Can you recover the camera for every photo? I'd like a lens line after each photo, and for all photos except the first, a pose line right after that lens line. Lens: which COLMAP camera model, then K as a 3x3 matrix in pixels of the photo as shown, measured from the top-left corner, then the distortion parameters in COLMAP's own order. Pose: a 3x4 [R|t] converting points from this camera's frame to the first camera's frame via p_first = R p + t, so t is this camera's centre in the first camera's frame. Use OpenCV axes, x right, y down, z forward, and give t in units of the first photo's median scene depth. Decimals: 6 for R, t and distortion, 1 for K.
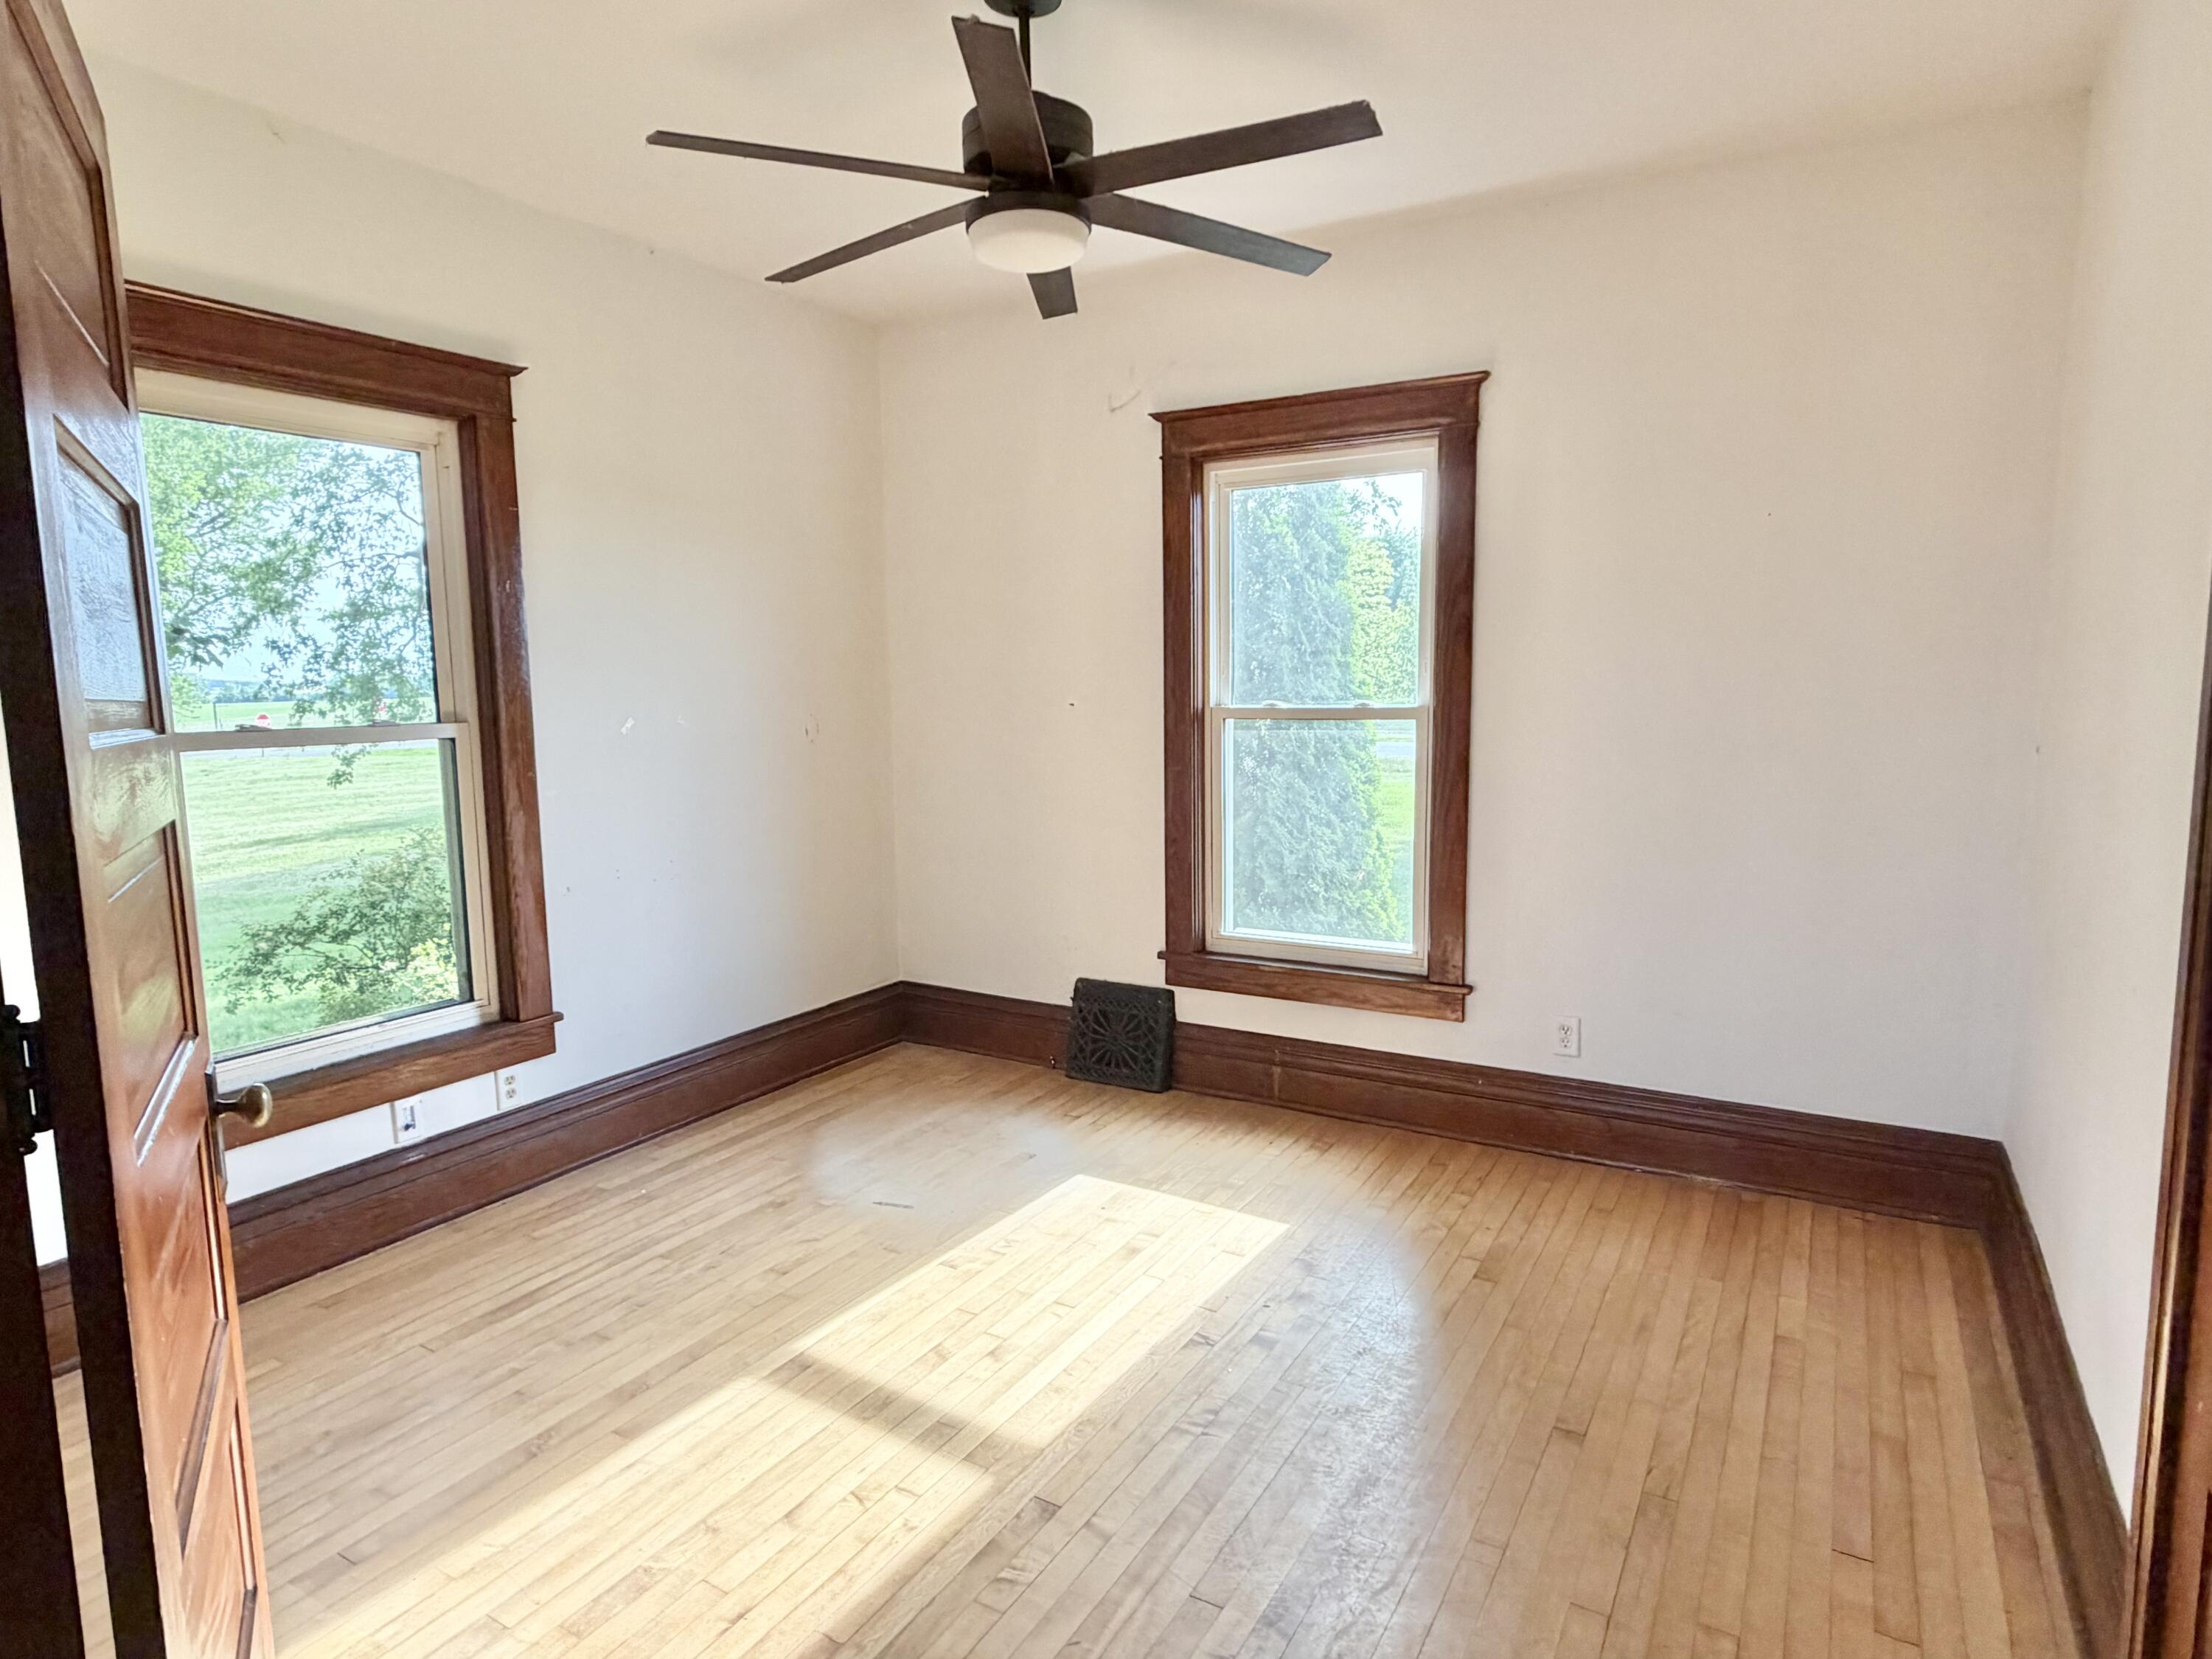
lens RADIAL K [[1260.0, 0, 1100.5], [0, 1260.0, 832.6], [0, 0, 1]] dist [-0.004796, -0.000308]
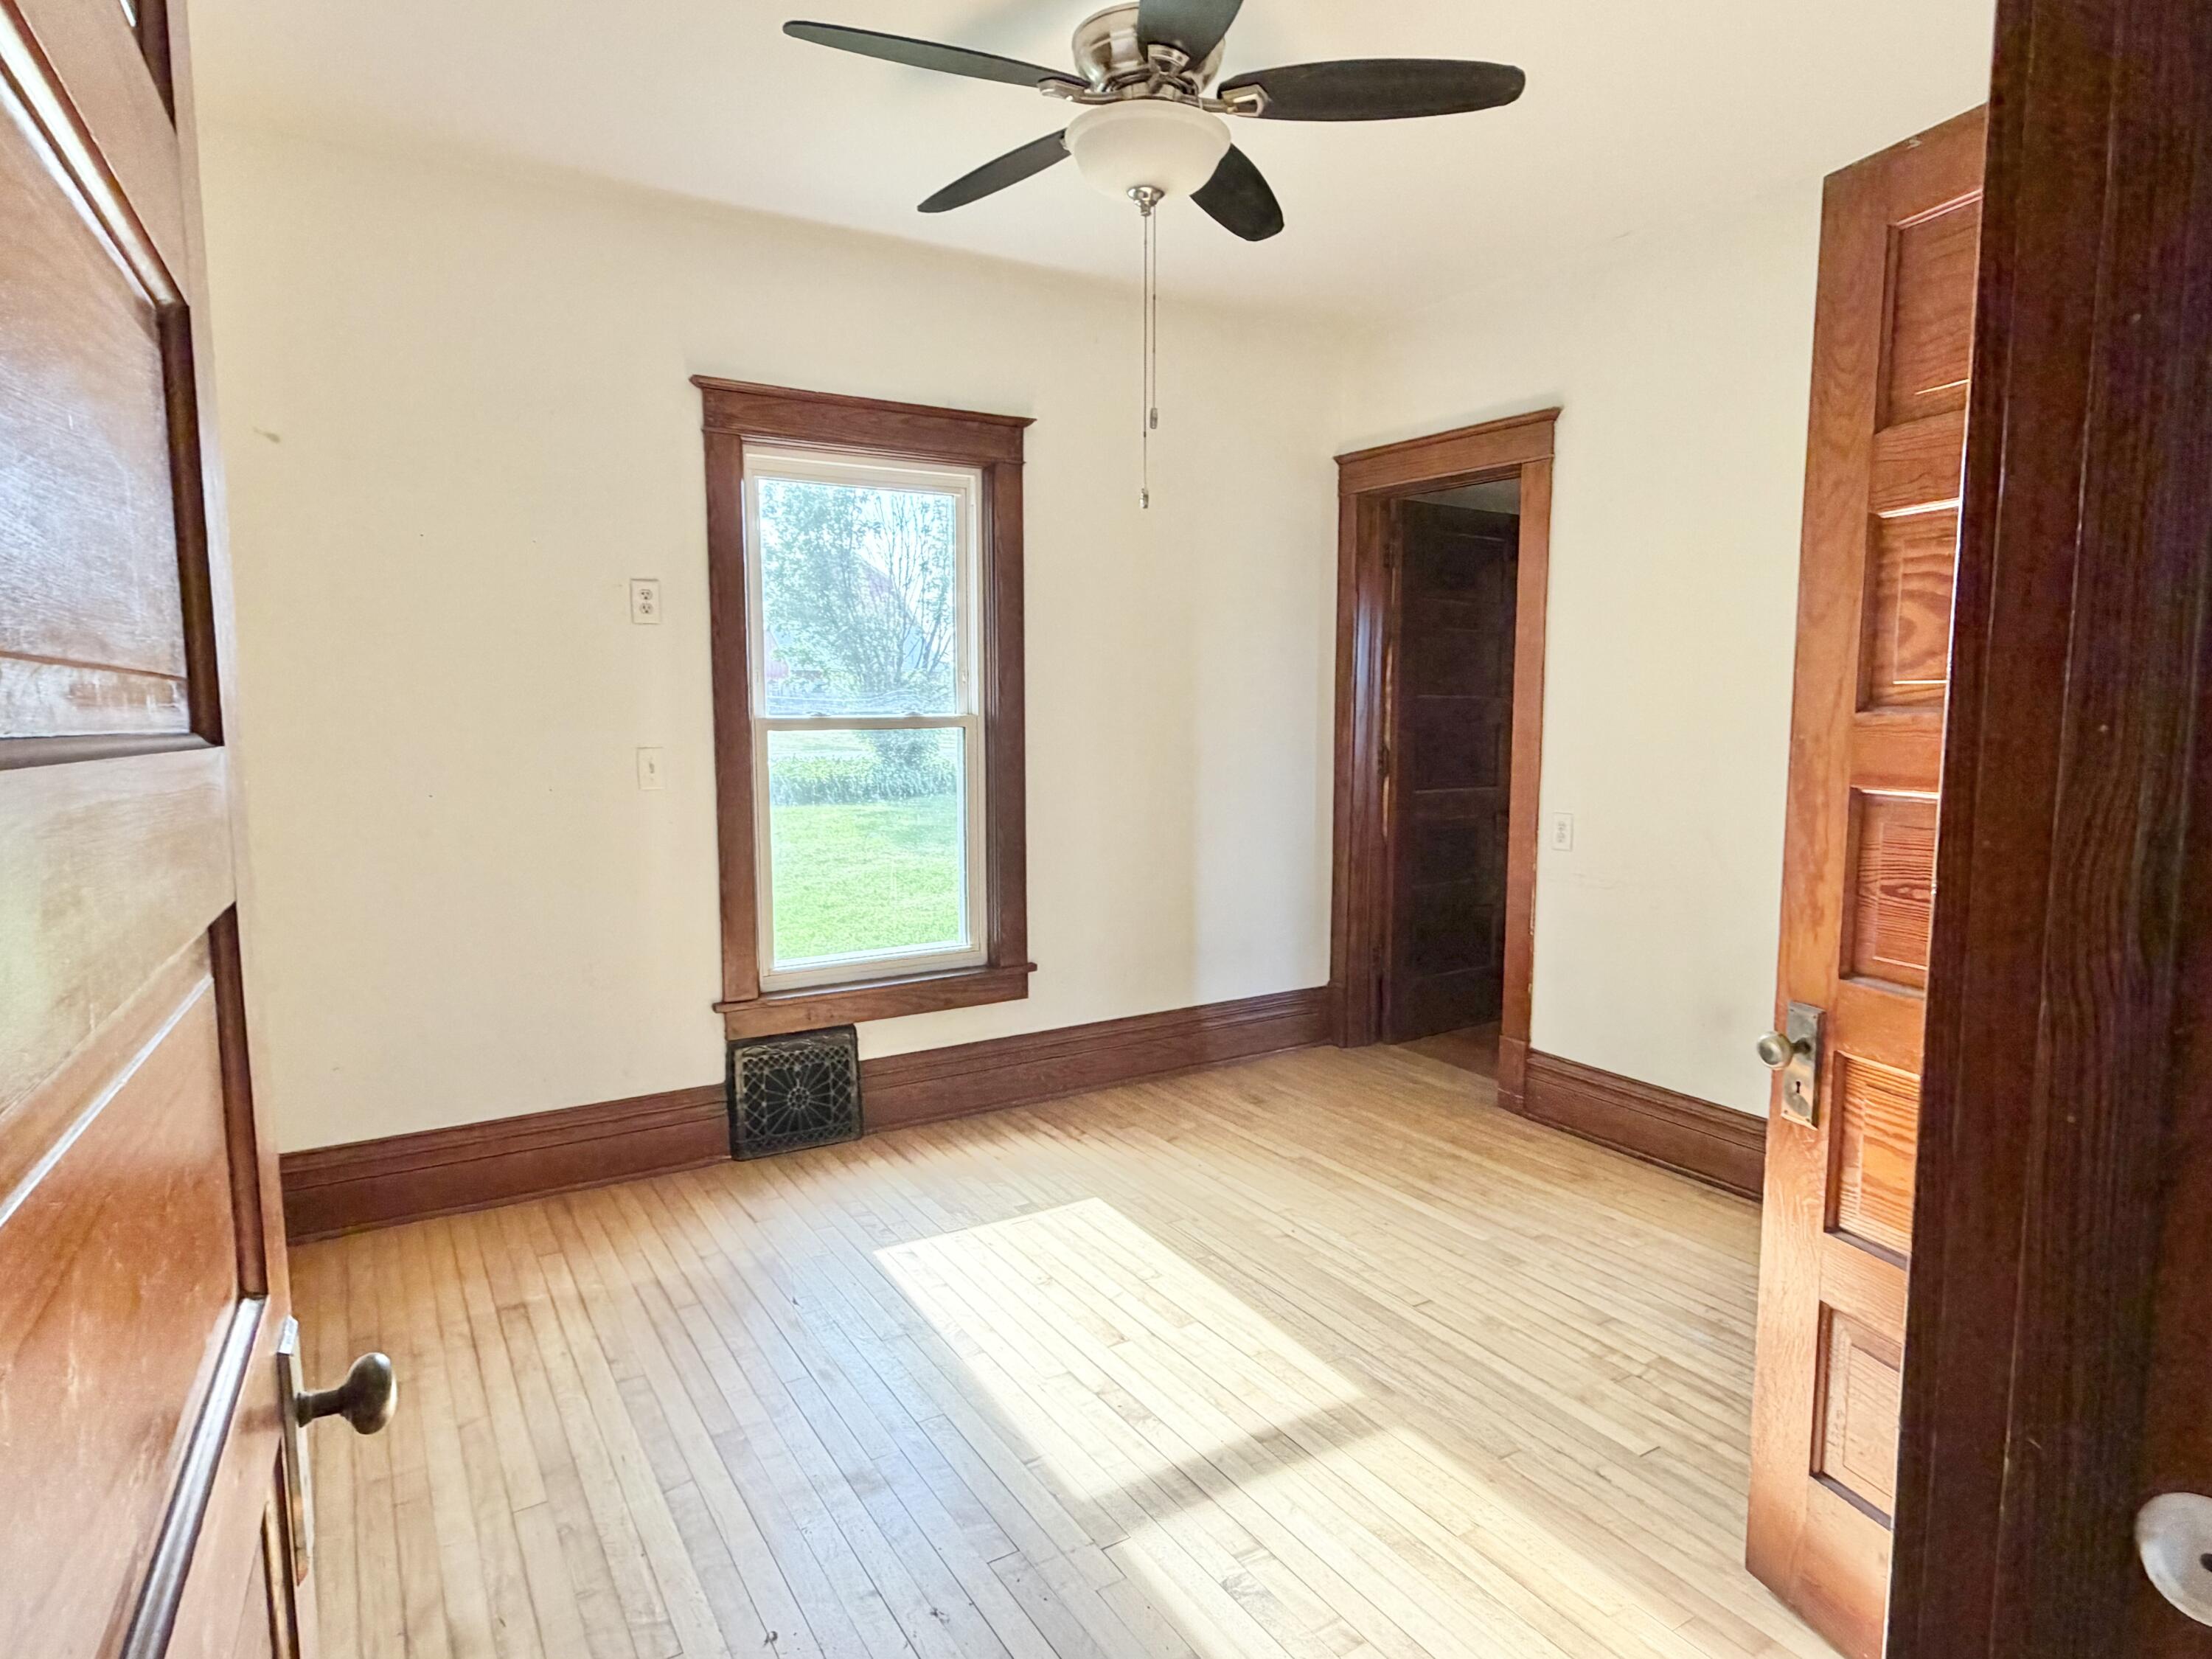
lens RADIAL K [[1260.0, 0, 1102.3], [0, 1260.0, 828.8], [0, 0, 1]] dist [-0.004796, -0.000308]
pose [[0.475515, -0.082388, 0.875841, -0.657304], [0.094400, 0.994635, 0.042311, -0.040121], [-0.874628, 0.062560, 0.480741, 0.405309]]
